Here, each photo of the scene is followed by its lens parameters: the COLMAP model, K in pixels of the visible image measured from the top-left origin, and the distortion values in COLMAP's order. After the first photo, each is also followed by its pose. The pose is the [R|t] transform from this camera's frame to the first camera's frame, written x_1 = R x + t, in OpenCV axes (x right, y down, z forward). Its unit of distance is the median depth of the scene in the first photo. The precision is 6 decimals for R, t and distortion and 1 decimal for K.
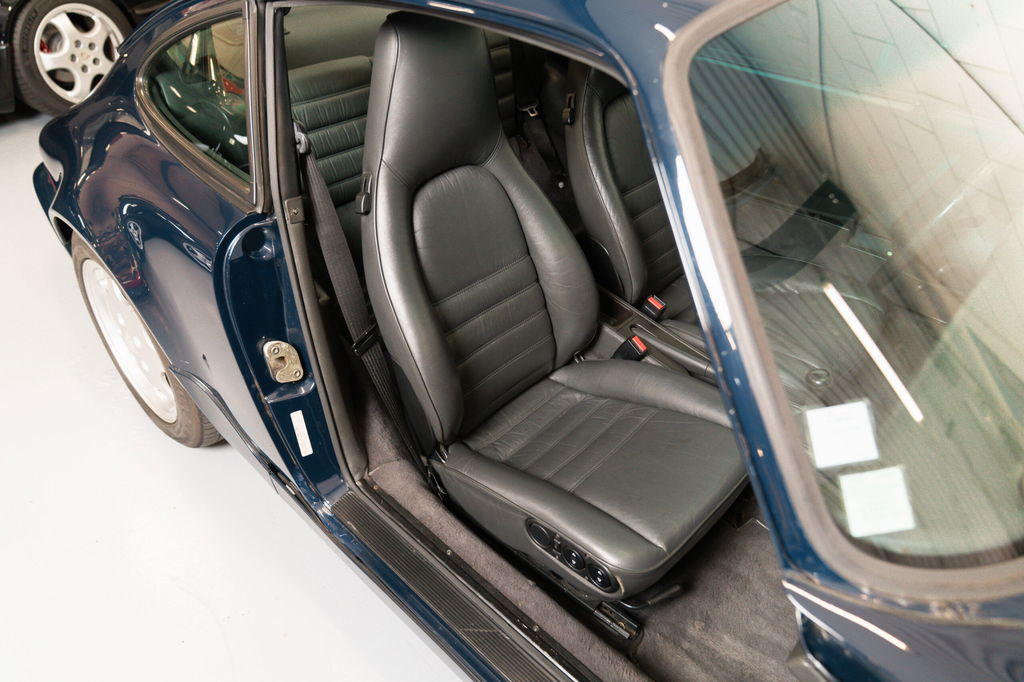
lens RADIAL K [[721.1, 0, 510.4], [0, 721.1, 340.0], [0, 0, 1]] dist [-0.025608, 0.025091]
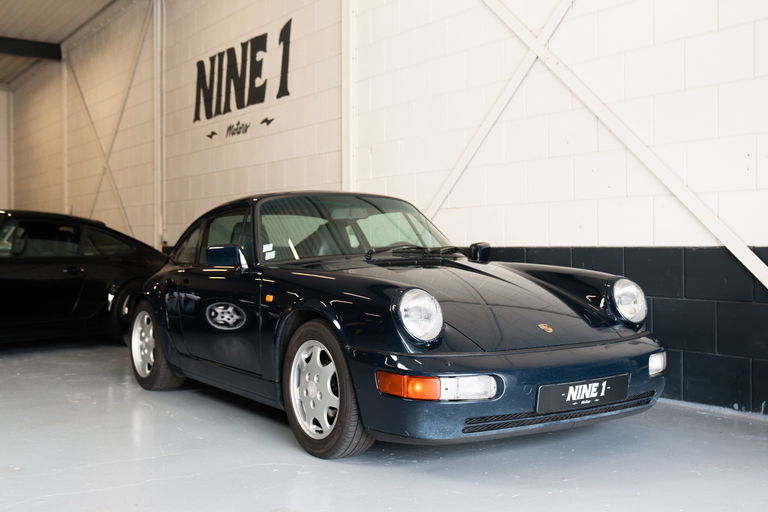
lens RADIAL K [[861.5, 0, 388.1], [0, 861.5, 259.5], [0, 0, 1]] dist [0.002253, 0.000000]
pose [[0.977545, -0.028844, -0.208742, 1.307697], [-0.099995, 0.808461, -0.579993, 1.898623], [0.185489, 0.587842, 0.787423, -1.946646]]
